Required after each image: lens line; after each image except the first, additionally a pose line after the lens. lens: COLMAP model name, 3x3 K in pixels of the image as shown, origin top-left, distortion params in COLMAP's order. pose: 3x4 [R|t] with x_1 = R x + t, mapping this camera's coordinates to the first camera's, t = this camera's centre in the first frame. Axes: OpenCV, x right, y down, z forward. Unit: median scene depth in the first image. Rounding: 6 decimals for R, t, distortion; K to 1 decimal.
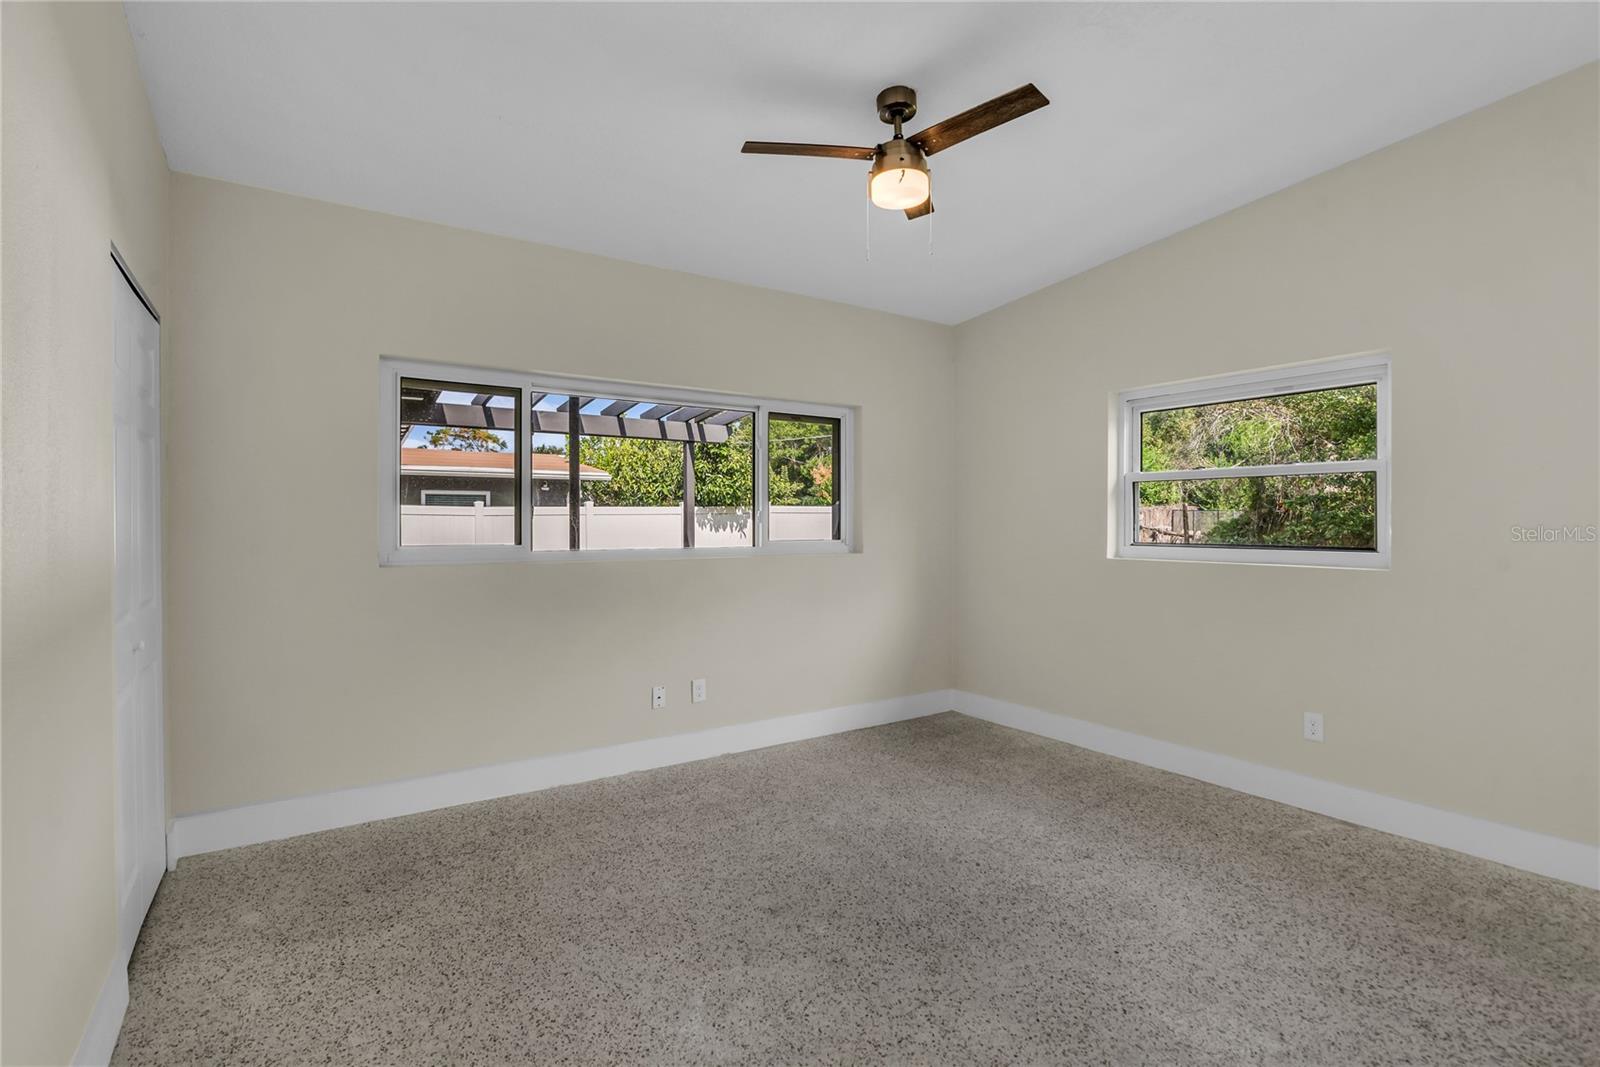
lens RADIAL K [[746.8, 0, 800.2], [0, 746.8, 529.4], [0, 0, 1]] dist [-0.021624, 0.000167]
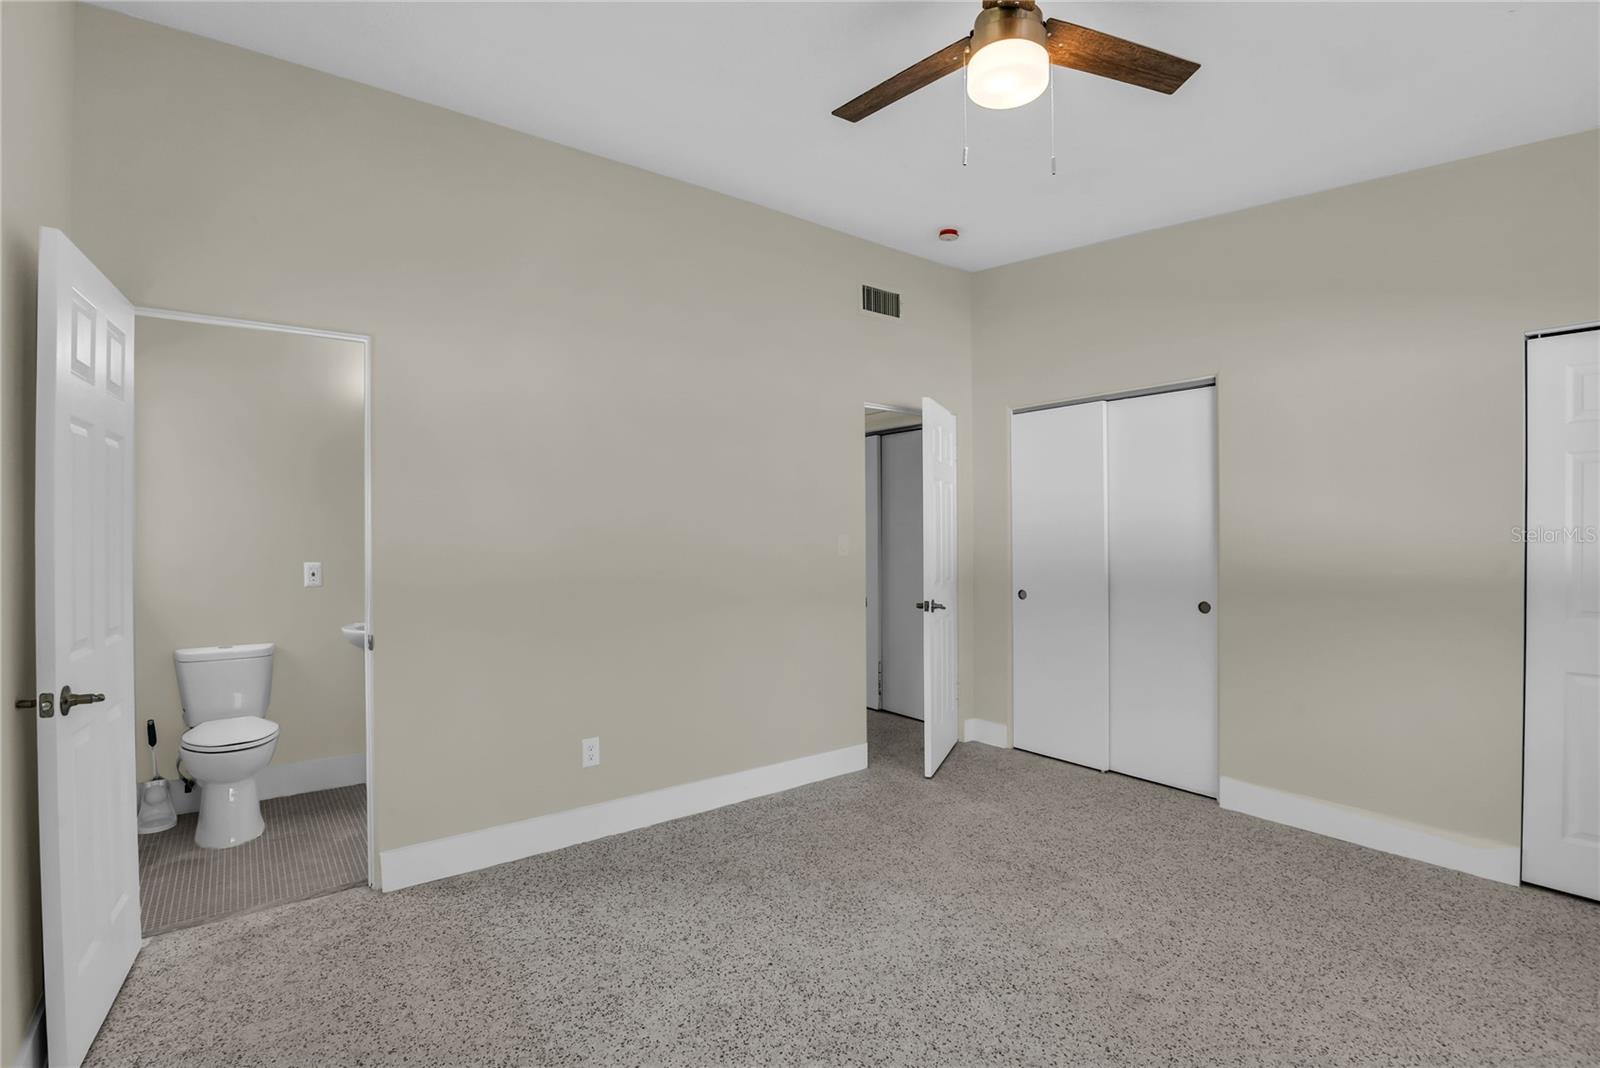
lens RADIAL K [[746.8, 0, 800.2], [0, 746.8, 529.9], [0, 0, 1]] dist [-0.021624, 0.000167]
pose [[-0.998298, 0.002565, -0.058271, 0.448687], [0.002209, 0.999979, 0.006170, -0.031228], [0.058285, 0.006031, -0.998282, 2.032178]]
